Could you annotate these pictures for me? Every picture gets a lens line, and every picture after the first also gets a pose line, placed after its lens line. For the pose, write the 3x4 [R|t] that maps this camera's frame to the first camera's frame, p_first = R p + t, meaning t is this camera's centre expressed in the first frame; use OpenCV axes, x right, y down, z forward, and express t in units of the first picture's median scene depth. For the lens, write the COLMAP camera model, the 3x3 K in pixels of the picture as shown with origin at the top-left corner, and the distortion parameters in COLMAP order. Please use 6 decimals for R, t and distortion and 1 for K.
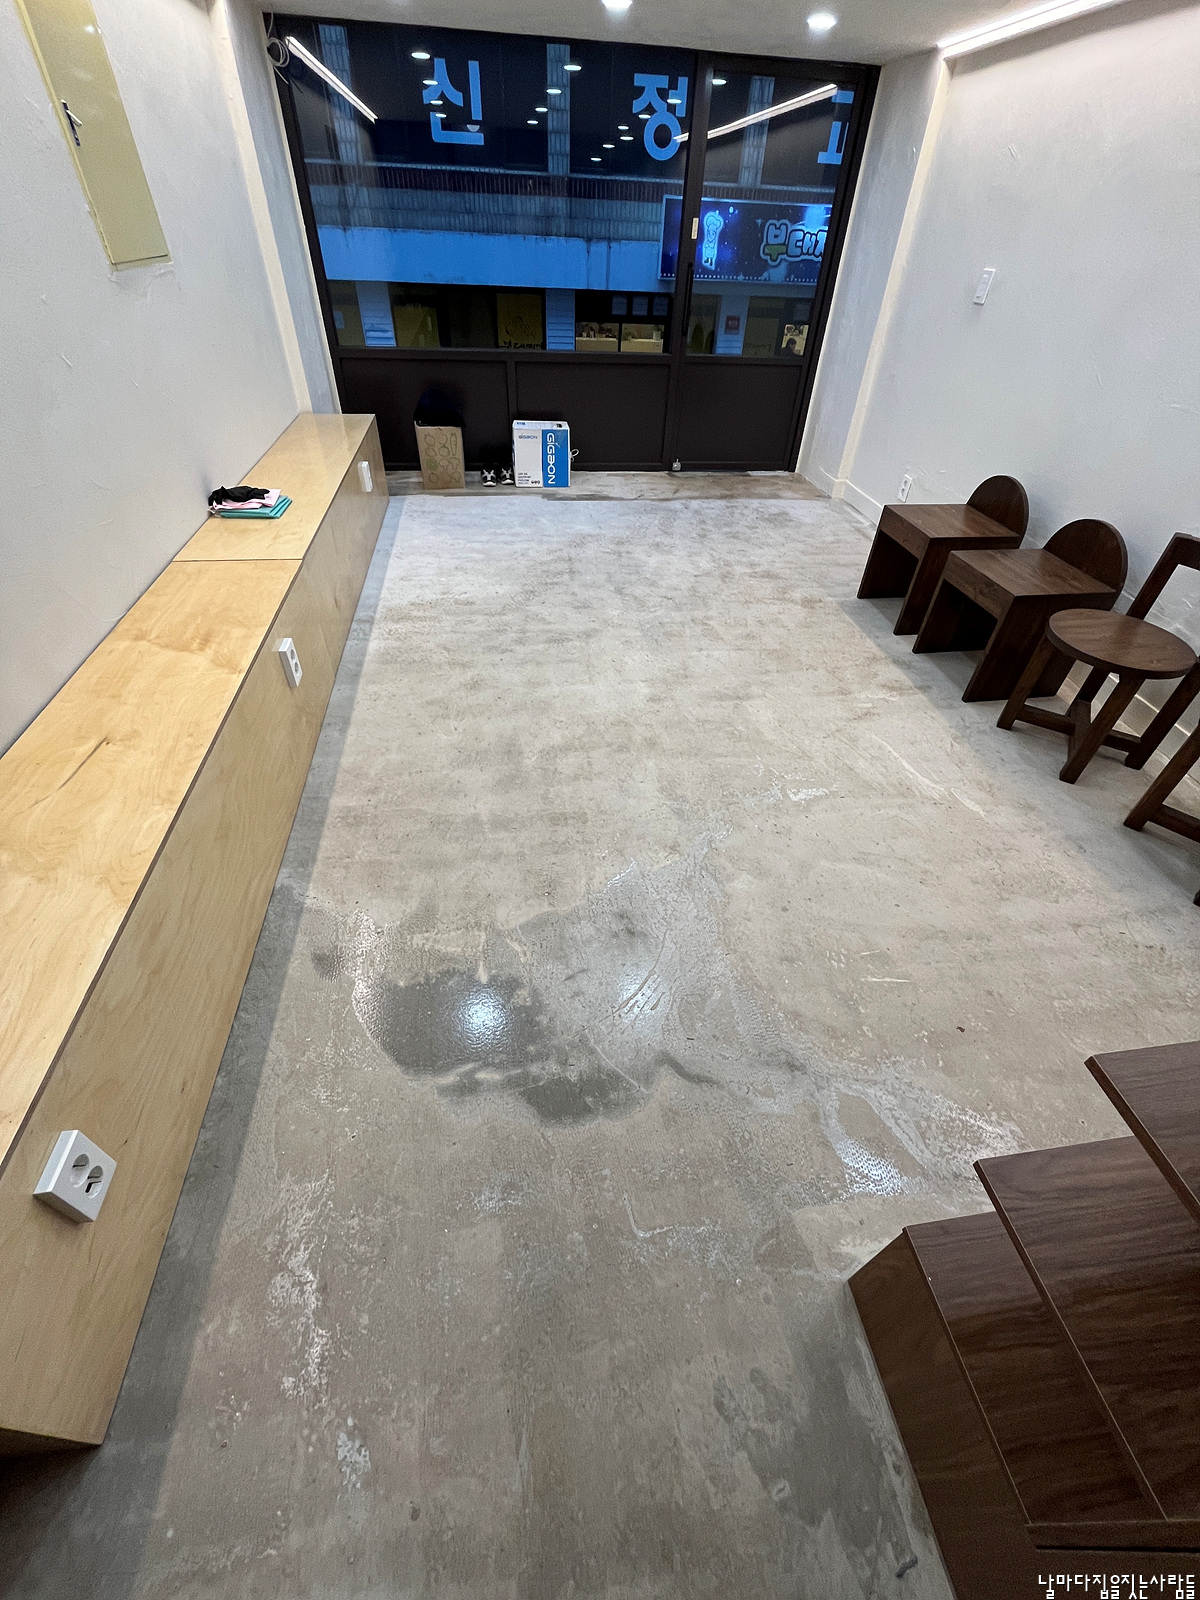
lens RADIAL K [[652.2, 0, 602.3], [0, 652.2, 800.7], [0, 0, 1]] dist [-0.001271, -0.000500]
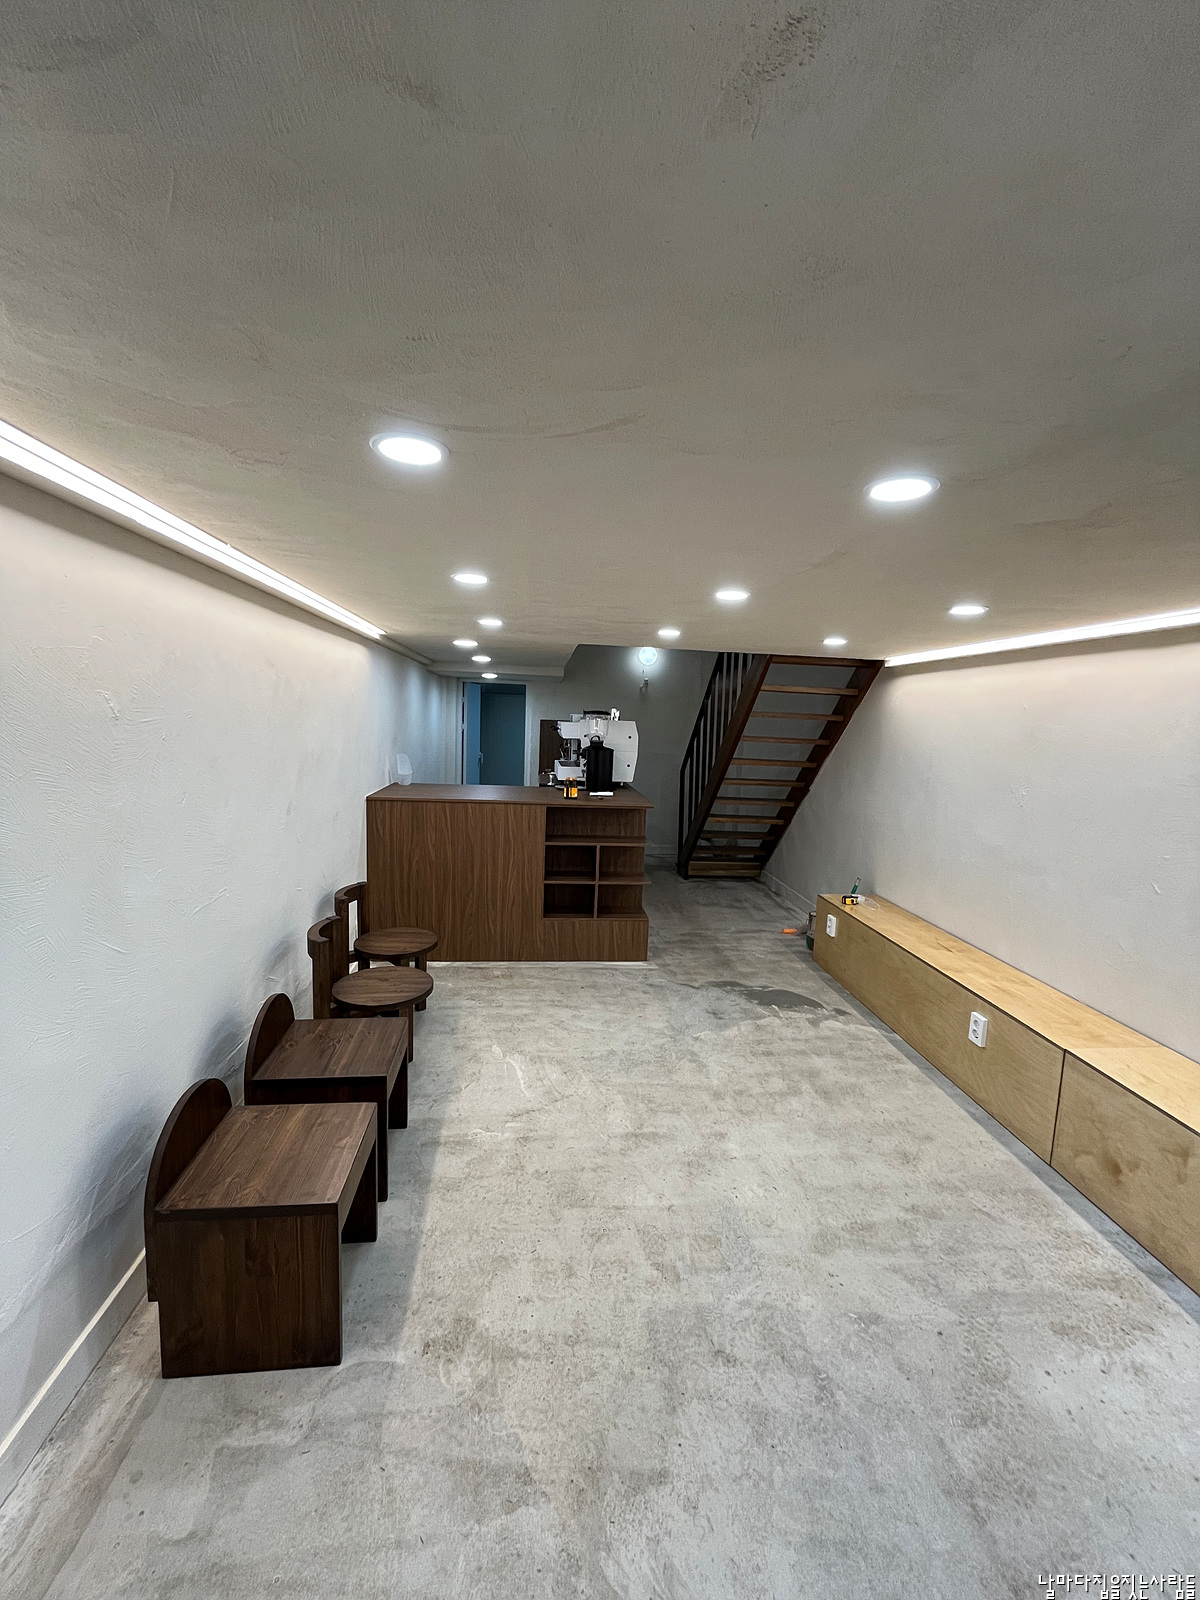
lens RADIAL K [[652.2, 0, 601.5], [0, 652.2, 796.0], [0, 0, 1]] dist [-0.001271, -0.000500]
pose [[-0.996193, -0.082429, 0.028360, 0.304561], [-0.033166, 0.659275, 0.751170, -1.380785], [-0.080616, 0.747370, -0.659499, 1.400606]]
